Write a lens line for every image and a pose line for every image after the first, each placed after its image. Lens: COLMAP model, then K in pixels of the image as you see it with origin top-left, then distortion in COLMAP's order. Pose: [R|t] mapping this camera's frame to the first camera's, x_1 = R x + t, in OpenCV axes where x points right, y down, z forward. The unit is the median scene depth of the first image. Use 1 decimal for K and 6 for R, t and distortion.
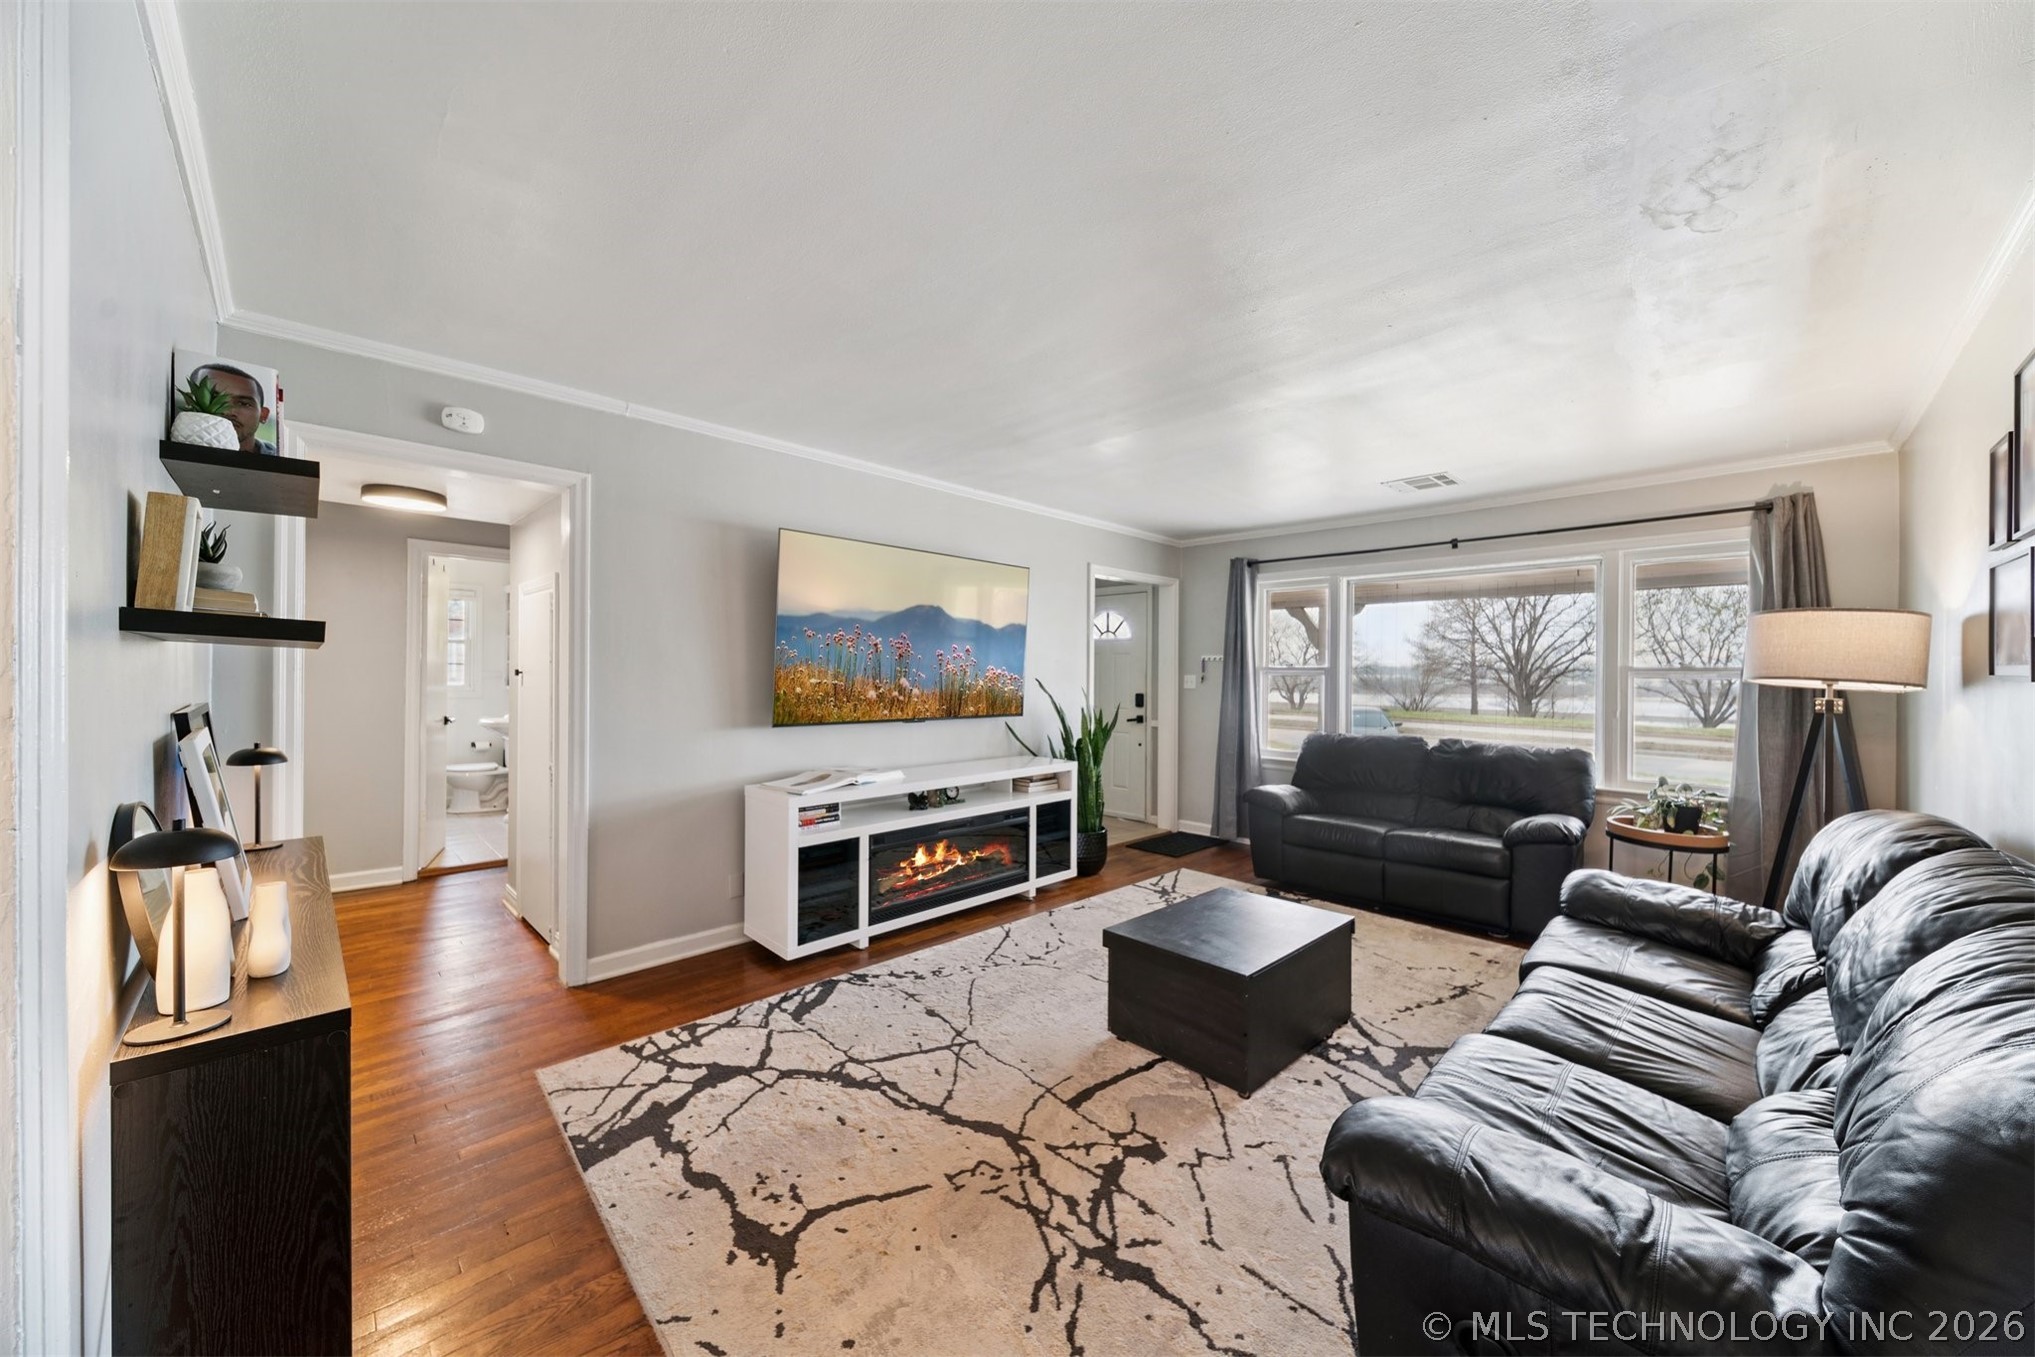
lens RADIAL K [[732.6, 0, 1031.2], [0, 732.6, 685.6], [0, 0, 1]] dist [-0.000053, -0.000060]
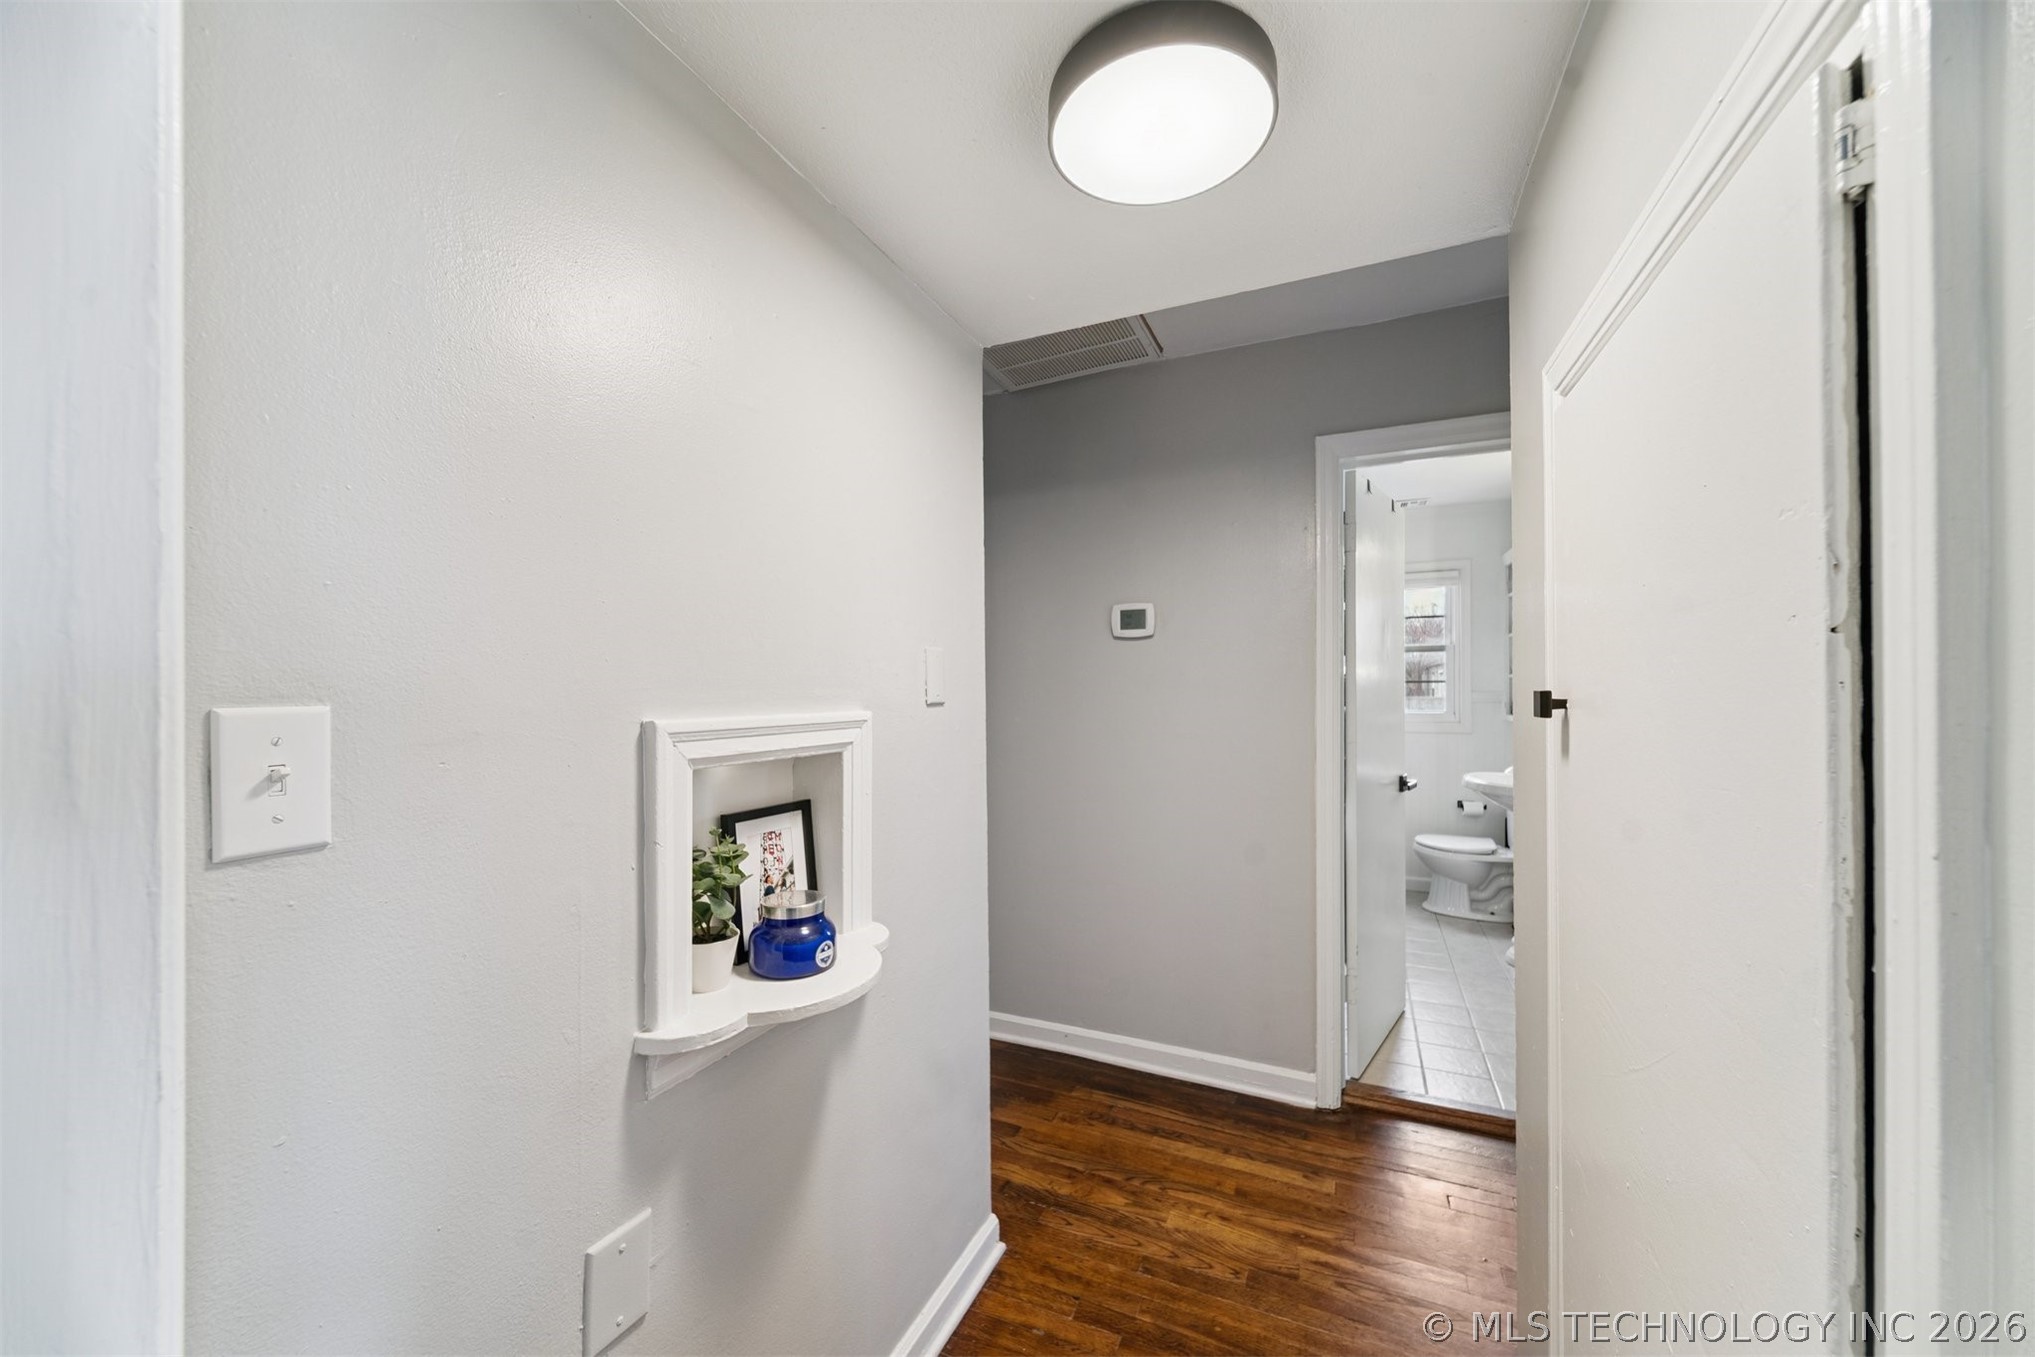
lens RADIAL K [[732.6, 0, 1031.2], [0, 732.6, 685.6], [0, 0, 1]] dist [-0.000053, -0.000060]
pose [[0.364580, -0.020705, -0.930942, -0.303531], [0.000629, 0.999758, -0.021990, -0.011482], [0.931172, 0.007432, 0.364504, 0.422717]]
